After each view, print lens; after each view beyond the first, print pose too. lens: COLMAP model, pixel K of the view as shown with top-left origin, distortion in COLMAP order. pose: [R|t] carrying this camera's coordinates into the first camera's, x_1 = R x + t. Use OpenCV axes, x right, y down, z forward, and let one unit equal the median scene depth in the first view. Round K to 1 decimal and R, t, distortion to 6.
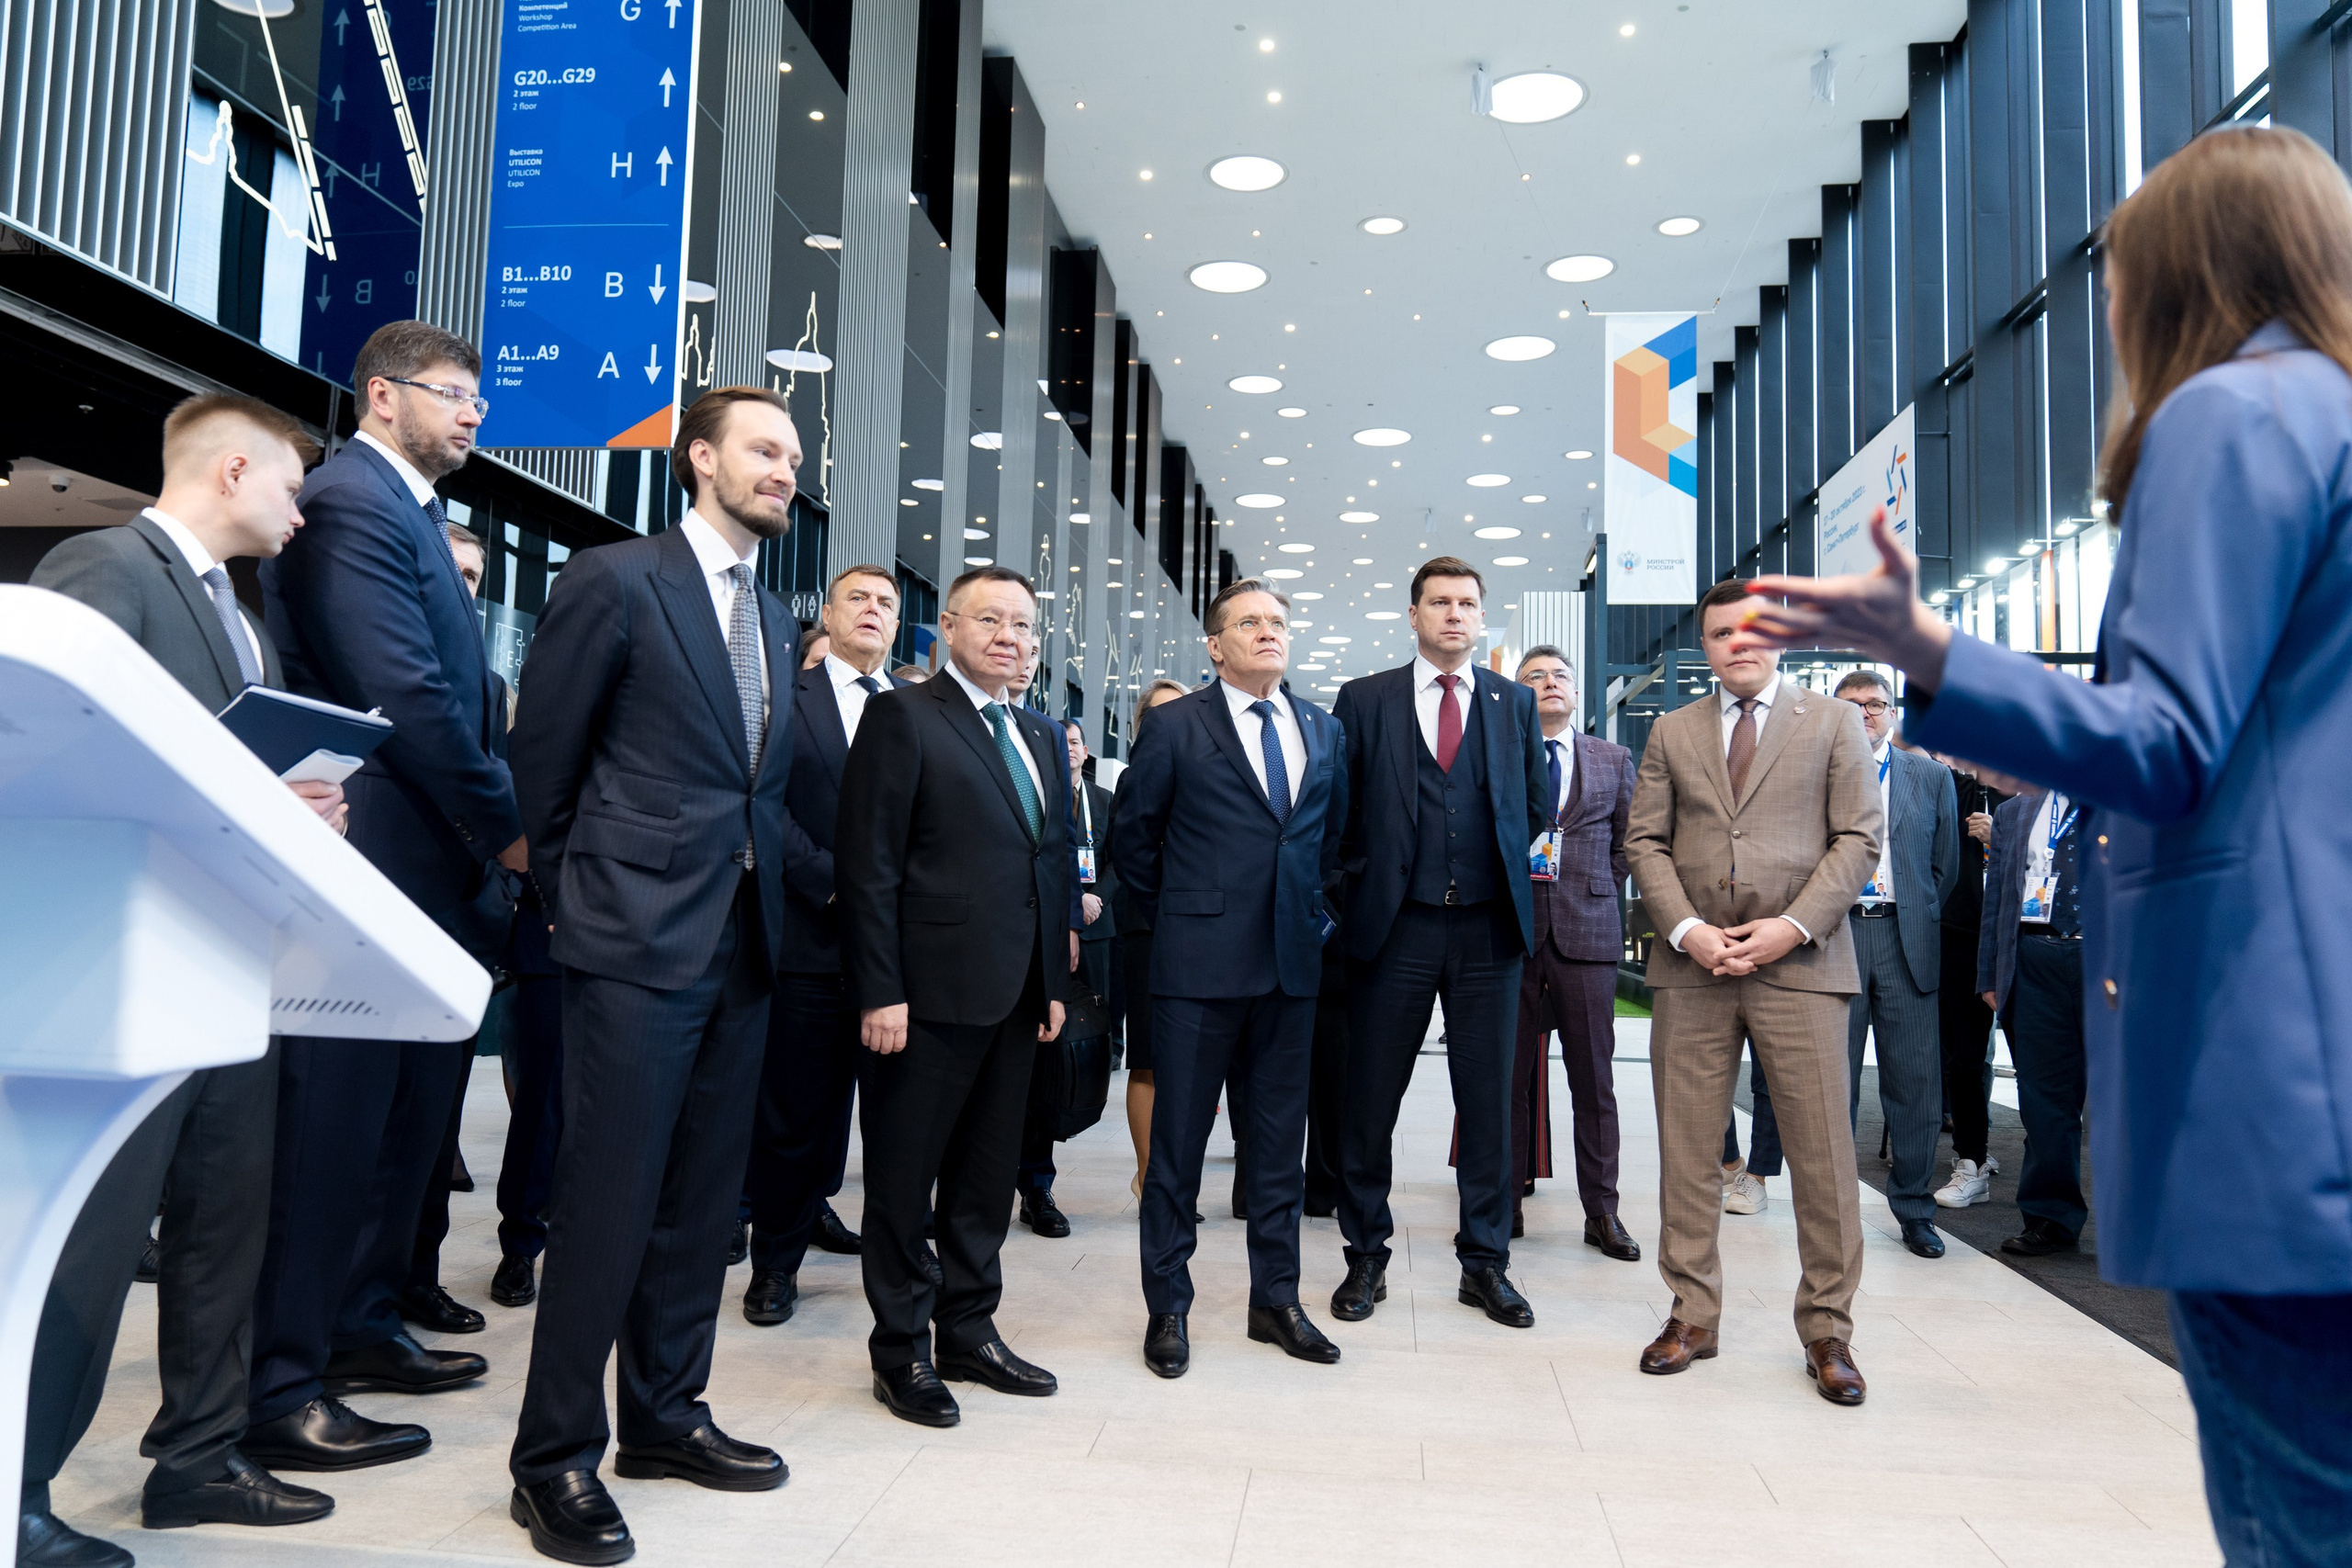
lens RADIAL K [[1622.7, 0, 1169.4], [0, 1622.7, 748.3], [0, 0, 1]] dist [0.003272, 0.000942]
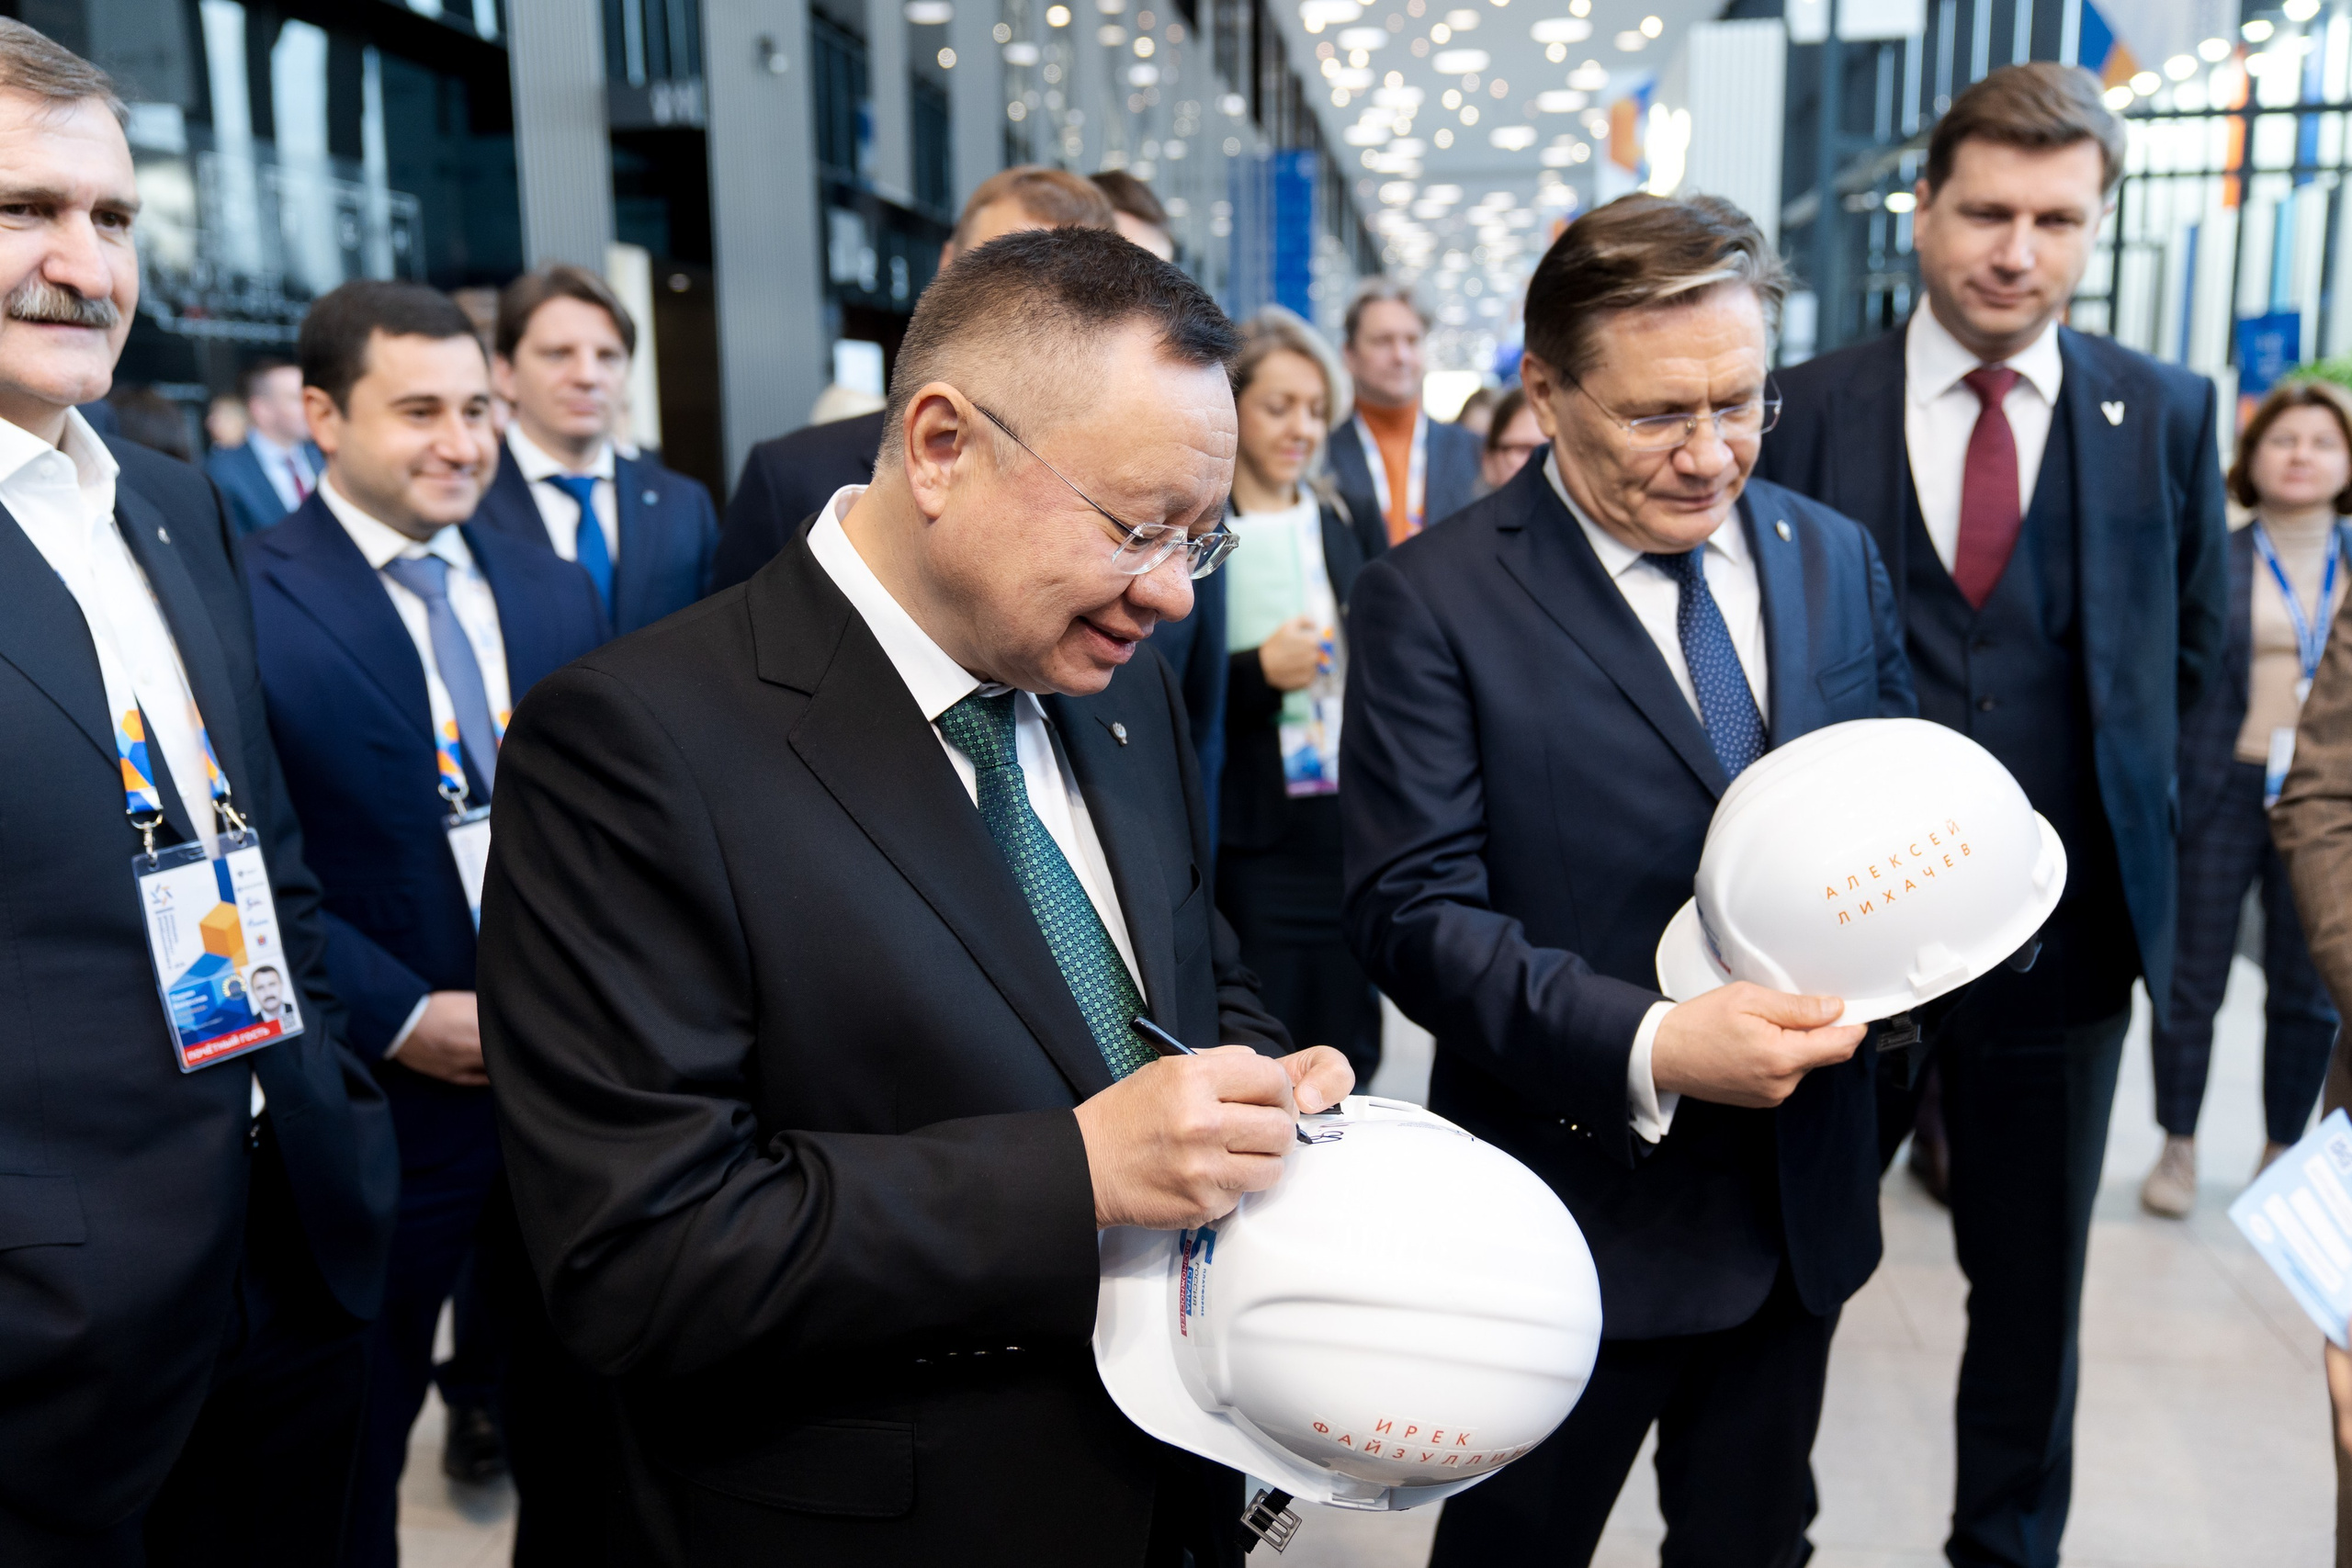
lens RADIAL K [[1925.6, 0, 1182.2], [0, 1925.6, 728.0], [0, 0, 1]] dist [0.024061, 0.016453]
pose [[0.999137, -0.039777, -0.011975, -0.026853], [0.041498, 0.968716, 0.244679, -0.083416], [0.001868, -0.244965, 0.969530, 0.512167]]
